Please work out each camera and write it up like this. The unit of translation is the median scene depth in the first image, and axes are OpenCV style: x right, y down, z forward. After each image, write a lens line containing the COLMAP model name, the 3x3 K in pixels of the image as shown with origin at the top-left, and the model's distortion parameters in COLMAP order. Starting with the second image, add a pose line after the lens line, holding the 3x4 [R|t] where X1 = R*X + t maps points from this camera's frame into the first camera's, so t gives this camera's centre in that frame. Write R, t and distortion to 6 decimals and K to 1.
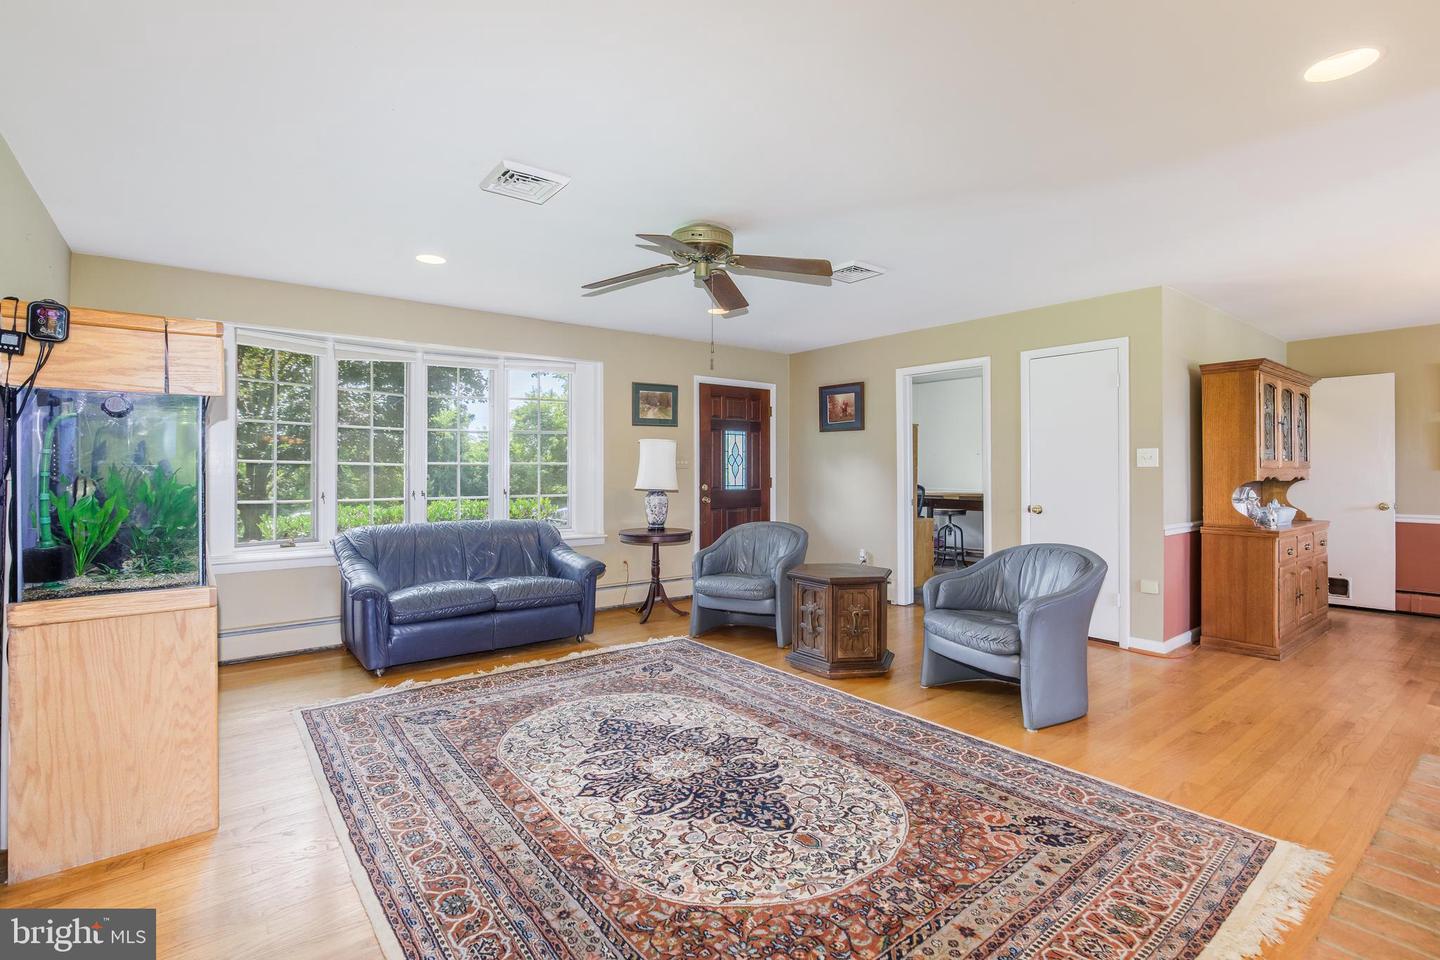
lens RADIAL K [[663.9, 0, 710.9], [0, 663.9, 463.4], [0, 0, 1]] dist [-0.011611, 0.005109]
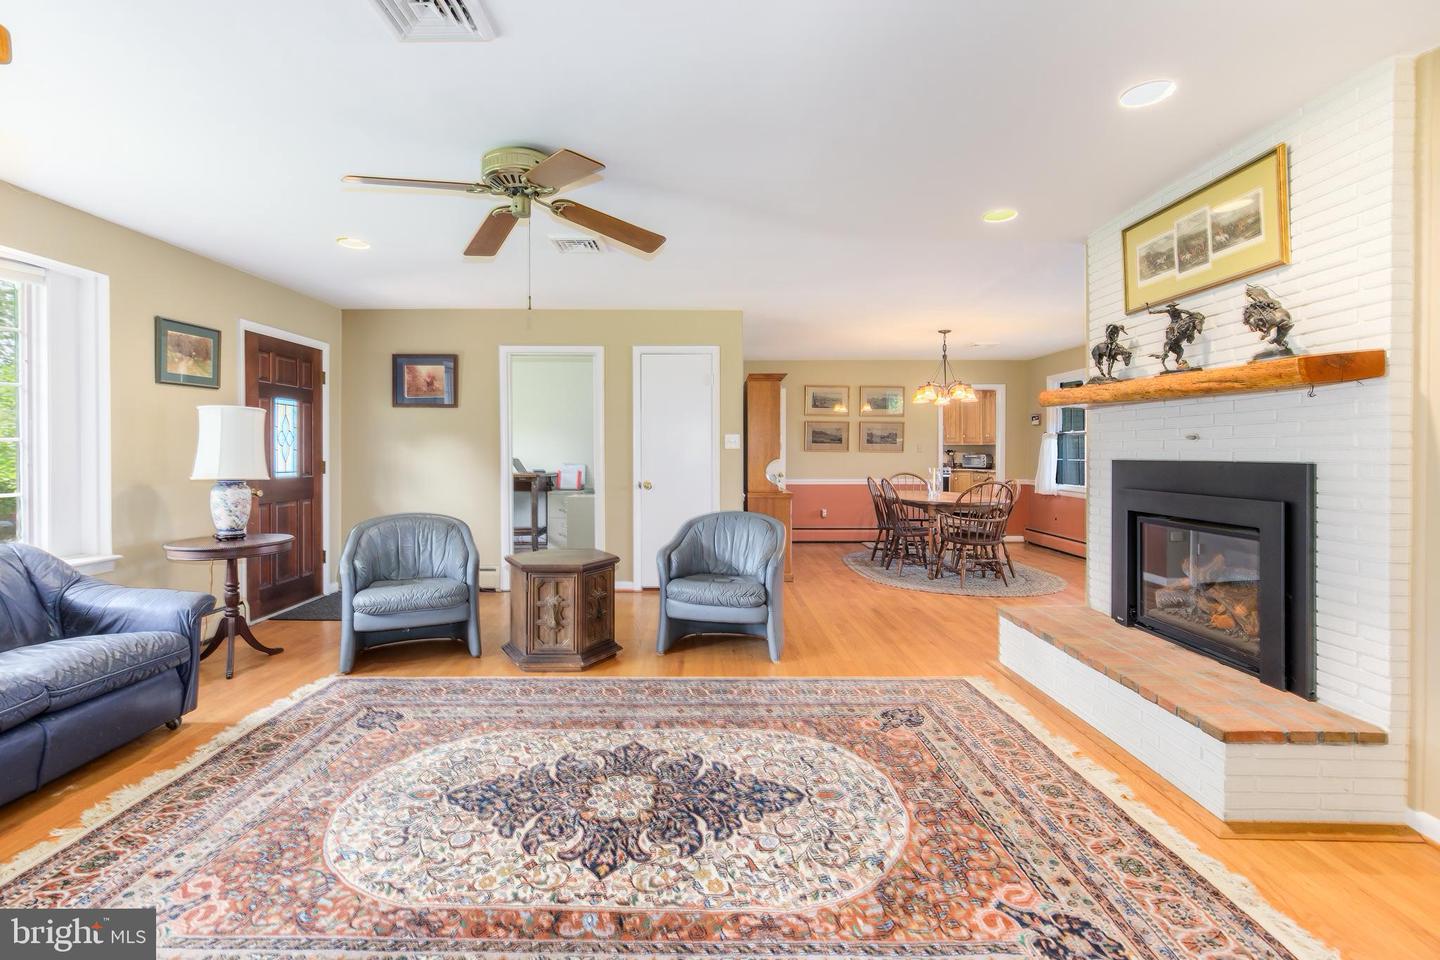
lens RADIAL K [[663.9, 0, 700.4], [0, 663.9, 455.4], [0, 0, 1]] dist [-0.011611, 0.005109]
pose [[0.618351, -0.005116, 0.785886, -0.561418], [-0.006216, 0.999916, 0.011400, 0.006172], [-0.785878, -0.011934, 0.618267, 0.347509]]
